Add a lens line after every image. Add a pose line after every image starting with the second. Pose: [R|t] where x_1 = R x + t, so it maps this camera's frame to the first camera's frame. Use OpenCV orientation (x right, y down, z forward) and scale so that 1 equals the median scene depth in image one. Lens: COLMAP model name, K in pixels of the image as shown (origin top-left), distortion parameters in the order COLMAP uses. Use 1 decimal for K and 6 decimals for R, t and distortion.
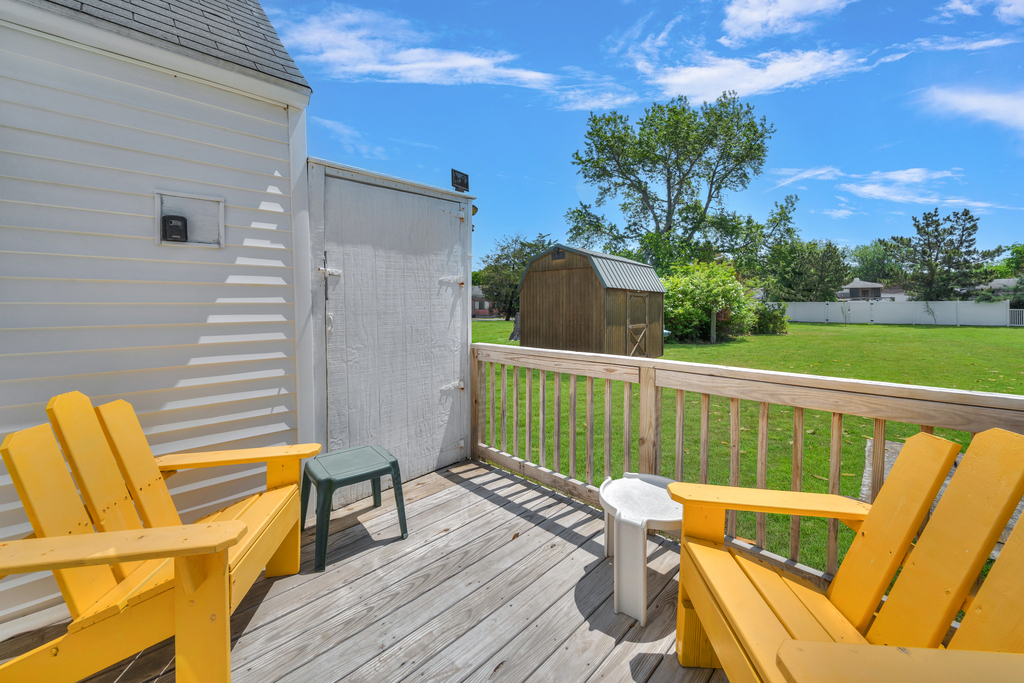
lens RADIAL K [[403.8, 0, 531.5], [0, 403.8, 311.7], [0, 0, 1]] dist [0.004520, 0.001183]
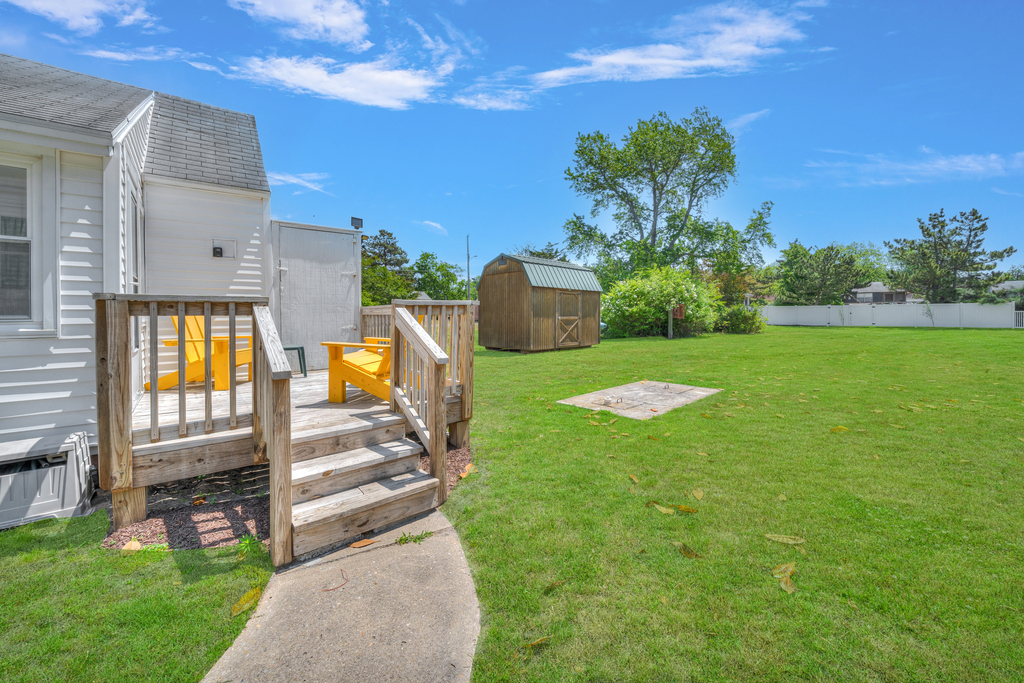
lens RADIAL K [[403.8, 0, 517.4], [0, 403.8, 328.6], [0, 0, 1]] dist [0.004520, 0.001183]
pose [[0.990944, 0.007260, -0.134080, 0.134031], [-0.004621, 0.999790, 0.019983, 0.021864], [0.134197, -0.019182, 0.990769, -0.129122]]
